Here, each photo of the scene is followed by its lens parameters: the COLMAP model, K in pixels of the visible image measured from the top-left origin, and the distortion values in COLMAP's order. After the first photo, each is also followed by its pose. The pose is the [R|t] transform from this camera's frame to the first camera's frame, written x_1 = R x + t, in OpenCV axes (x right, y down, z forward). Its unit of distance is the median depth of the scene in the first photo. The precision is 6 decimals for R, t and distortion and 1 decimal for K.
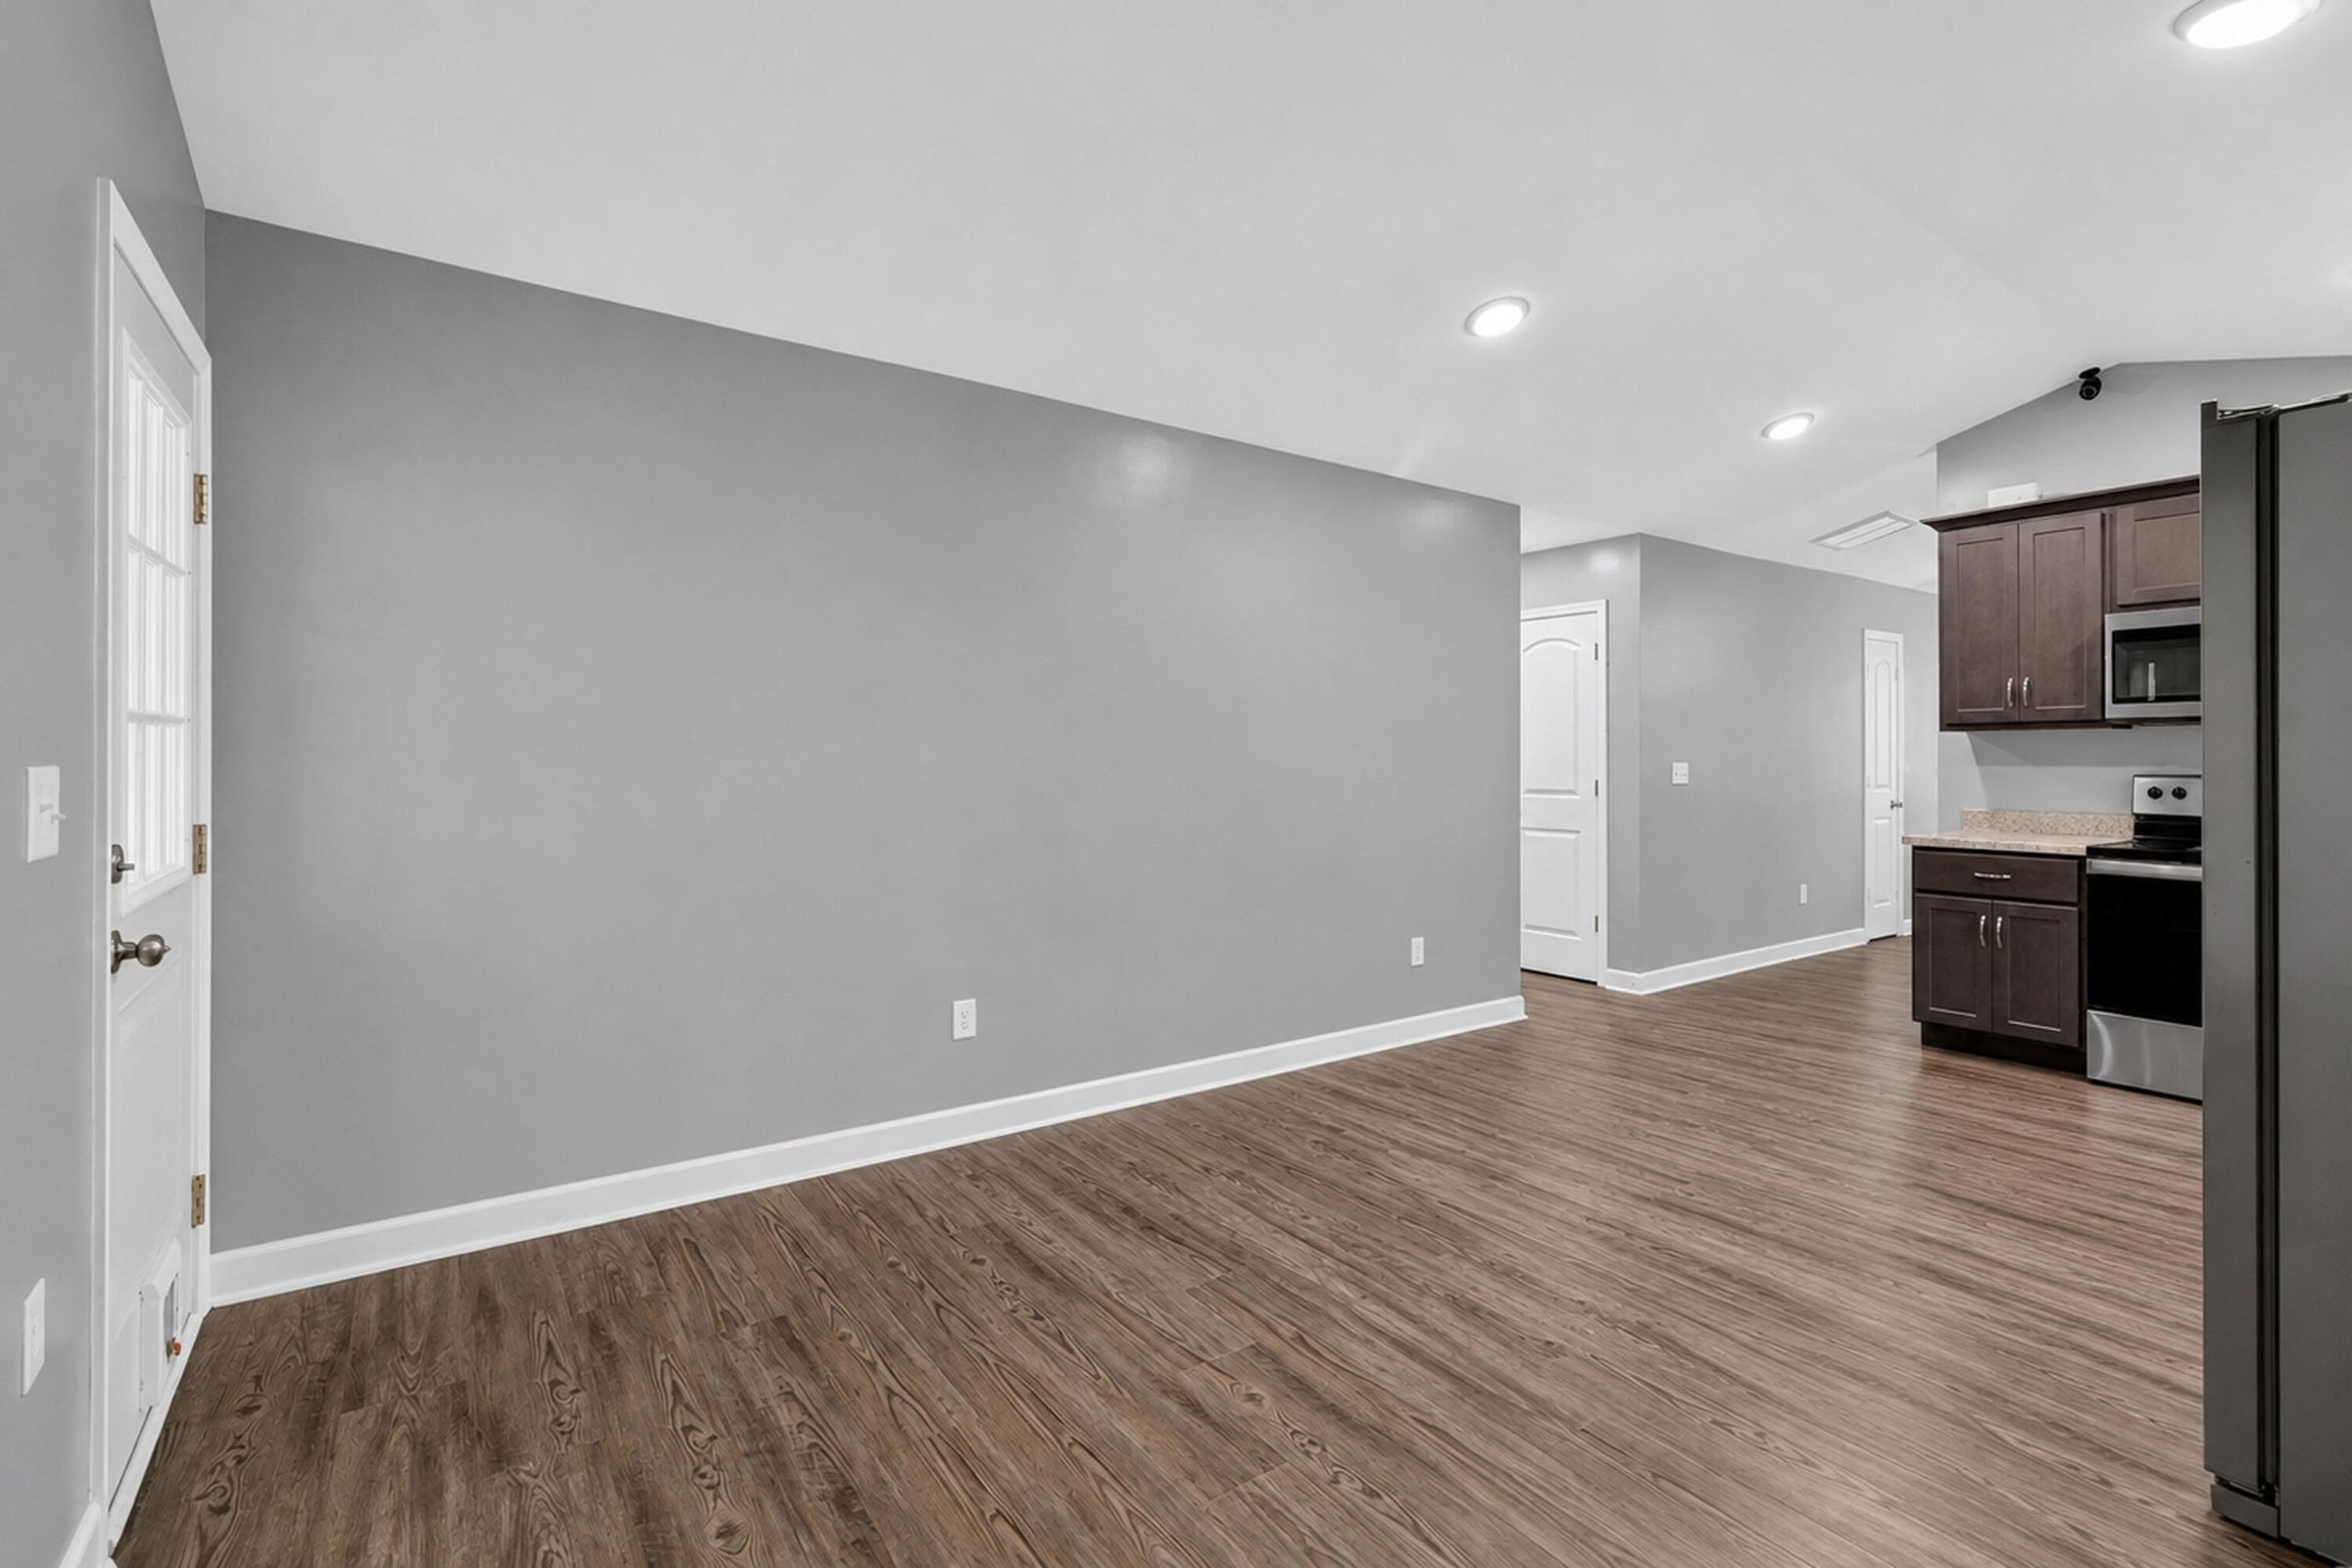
lens RADIAL K [[1080.0, 0, 1200.2], [0, 1080.0, 756.8], [0, 0, 1]] dist [0.005783, 0.000194]
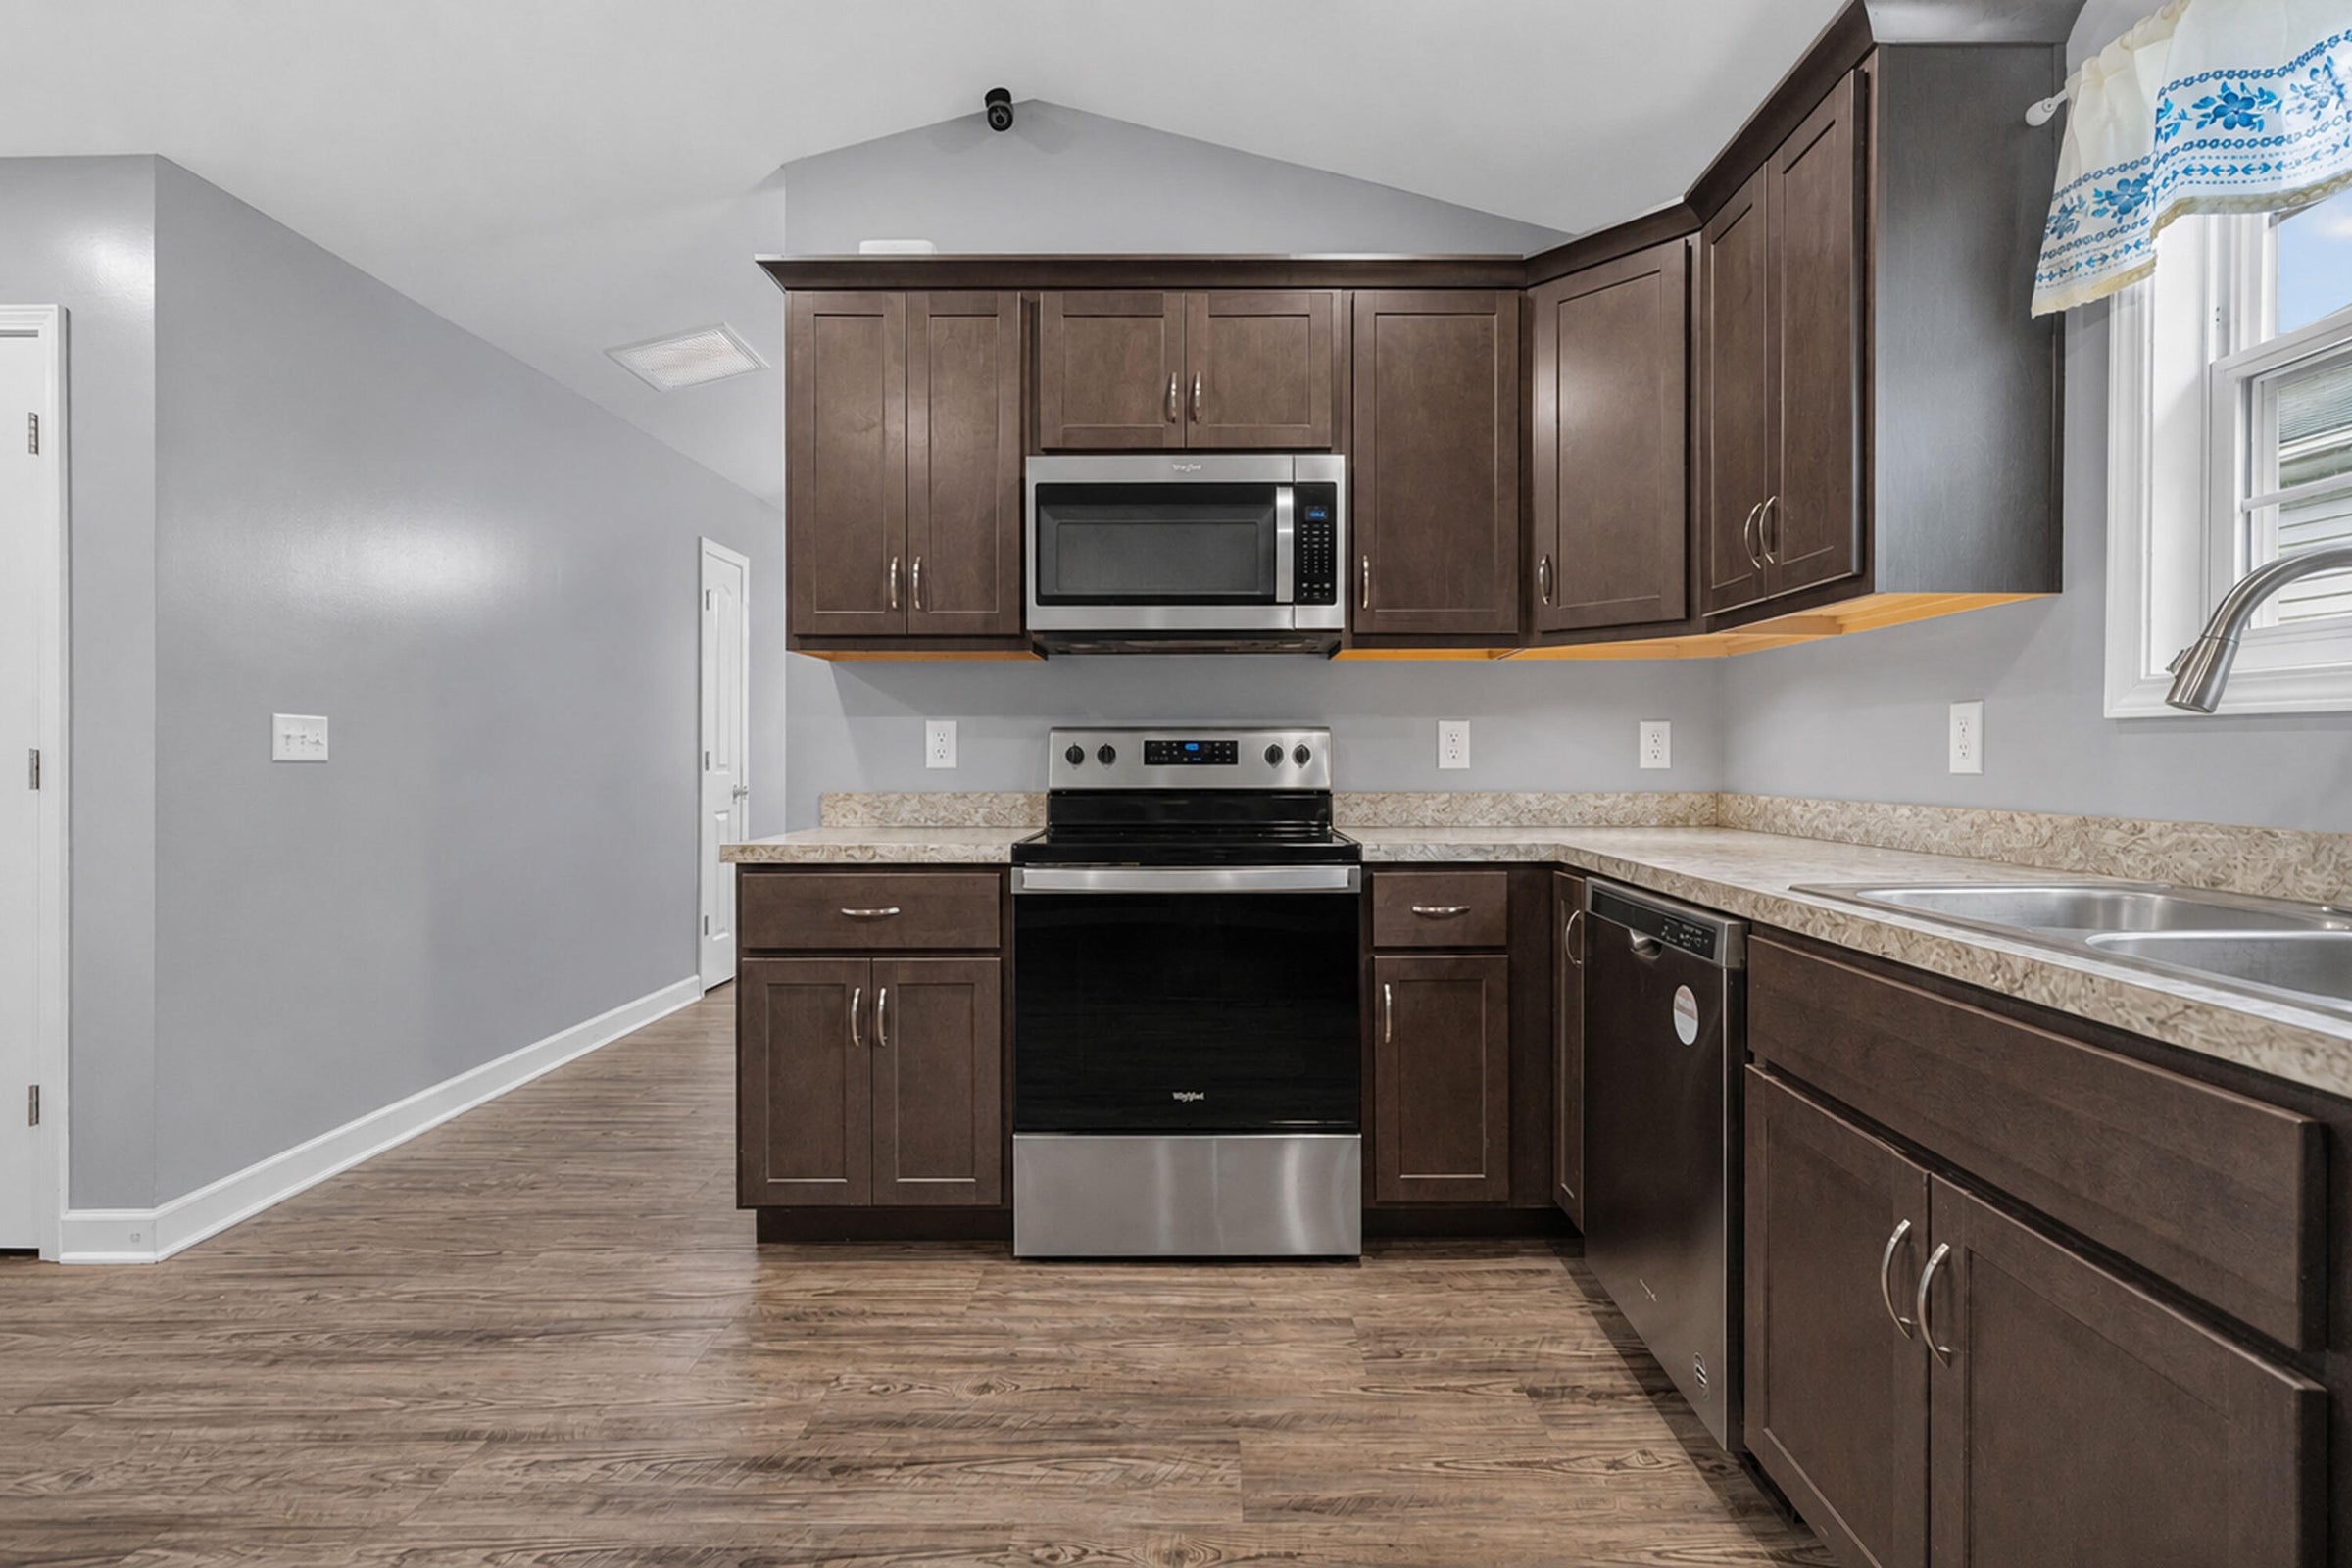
lens RADIAL K [[1080.0, 0, 1212.2], [0, 1080.0, 756.2], [0, 0, 1]] dist [0.005783, 0.000194]
pose [[0.577716, -0.007285, 0.816205, 0.393844], [0.001563, 0.999968, 0.007820, 0.029091], [-0.816236, -0.003242, 0.577709, 0.555245]]
